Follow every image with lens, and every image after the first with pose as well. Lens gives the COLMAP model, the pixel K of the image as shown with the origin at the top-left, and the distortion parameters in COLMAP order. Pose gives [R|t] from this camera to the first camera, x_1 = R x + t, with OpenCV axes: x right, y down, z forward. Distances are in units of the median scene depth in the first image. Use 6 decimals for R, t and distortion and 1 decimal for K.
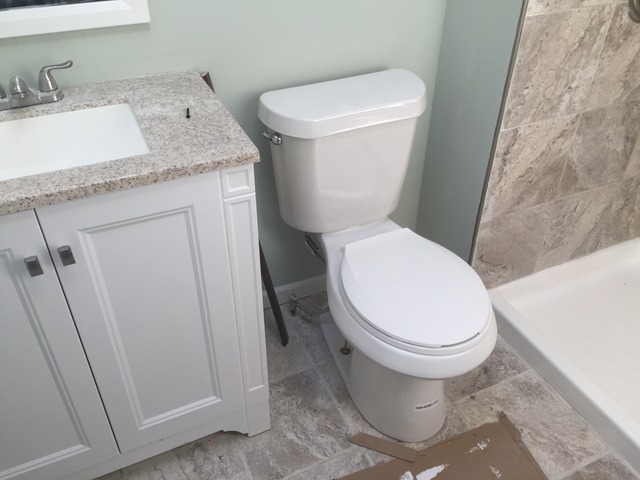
lens RADIAL K [[543.2, 0, 319.3], [0, 543.2, 241.4], [0, 0, 1]] dist [0.054939, -0.081529]
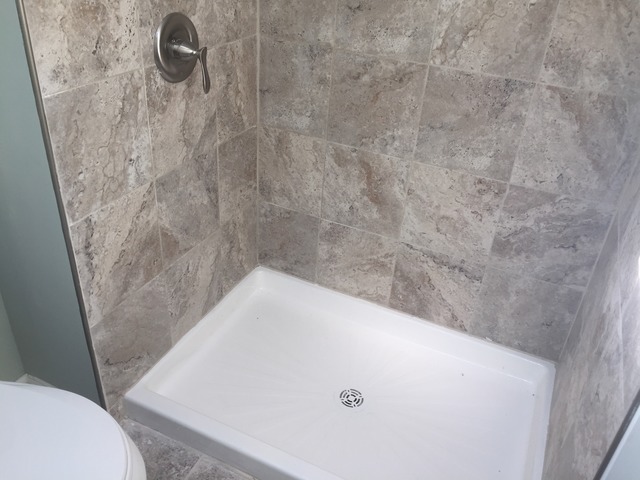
lens RADIAL K [[543.2, 0, 318.8], [0, 543.2, 241.5], [0, 0, 1]] dist [0.054939, -0.081529]
pose [[0.758951, -0.295414, 0.580279, 0.117355], [0.335955, 0.941042, 0.039676, -0.077630], [-0.557788, 0.164835, 0.813451, 0.097706]]
